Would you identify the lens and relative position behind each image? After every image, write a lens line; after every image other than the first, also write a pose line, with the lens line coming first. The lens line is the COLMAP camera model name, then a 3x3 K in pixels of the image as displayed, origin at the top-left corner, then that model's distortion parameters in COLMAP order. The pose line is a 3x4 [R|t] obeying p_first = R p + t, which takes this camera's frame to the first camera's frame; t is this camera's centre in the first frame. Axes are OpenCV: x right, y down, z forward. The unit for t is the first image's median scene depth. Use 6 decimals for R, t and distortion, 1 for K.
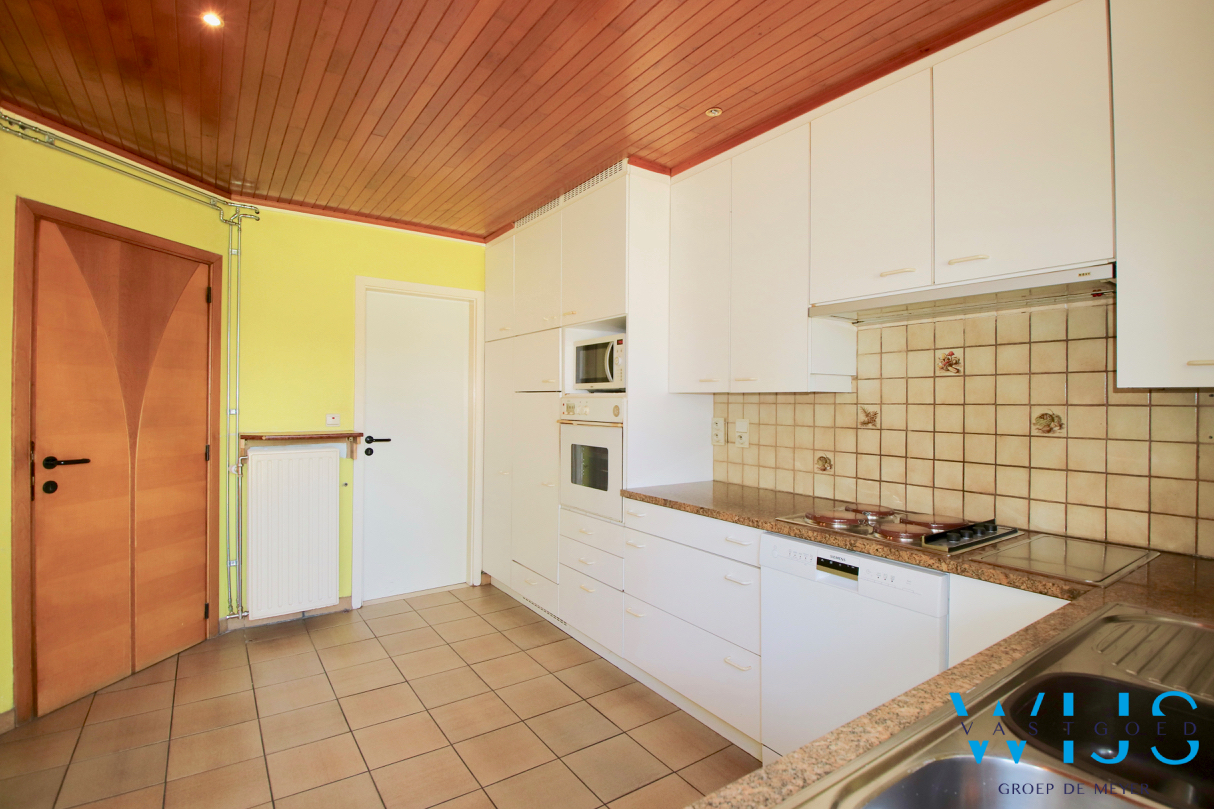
lens RADIAL K [[575.3, 0, 608.0], [0, 575.3, 404.4], [0, 0, 1]] dist [-0.003144, -0.008948]
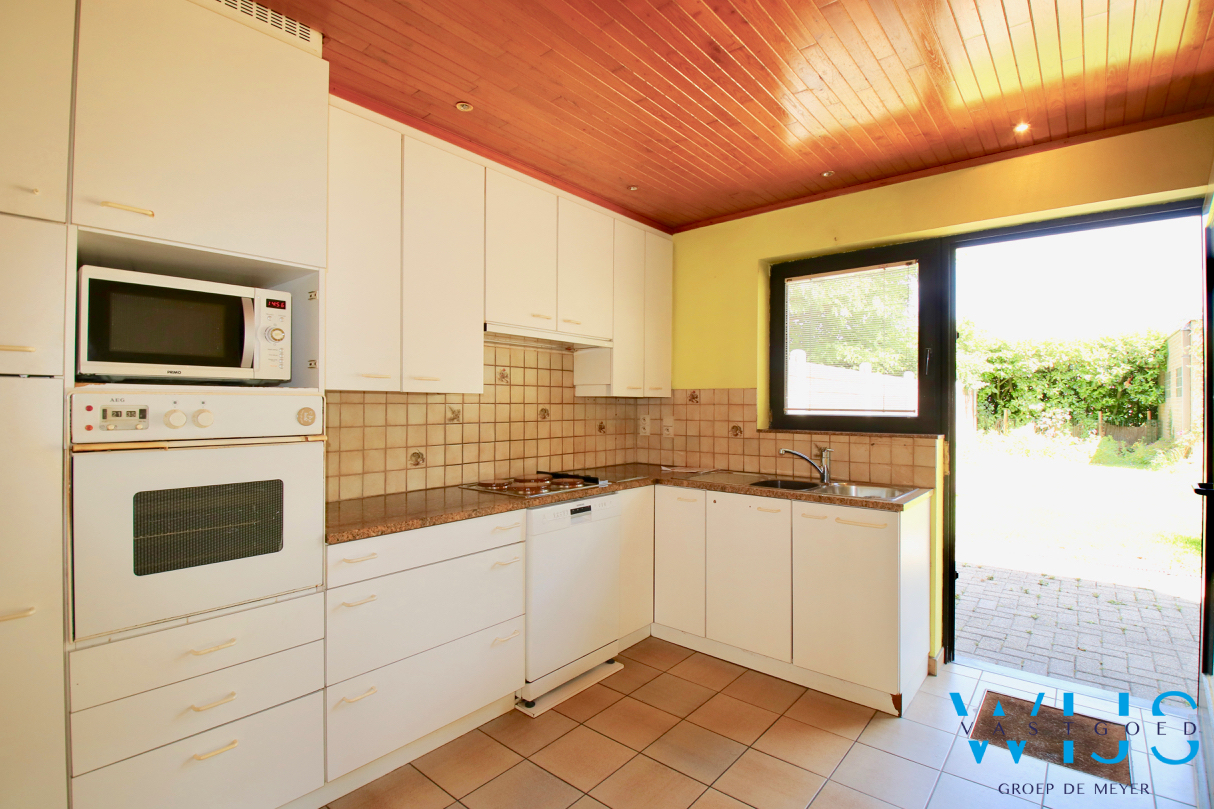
lens RADIAL K [[575.3, 0, 607.0], [0, 575.3, 405.7], [0, 0, 1]] dist [-0.003144, -0.008948]
pose [[-0.283611, -0.010478, 0.958882, -0.791440], [-0.001358, 0.999944, 0.010525, -0.008814], [-0.958938, 0.001683, -0.283609, 0.998067]]
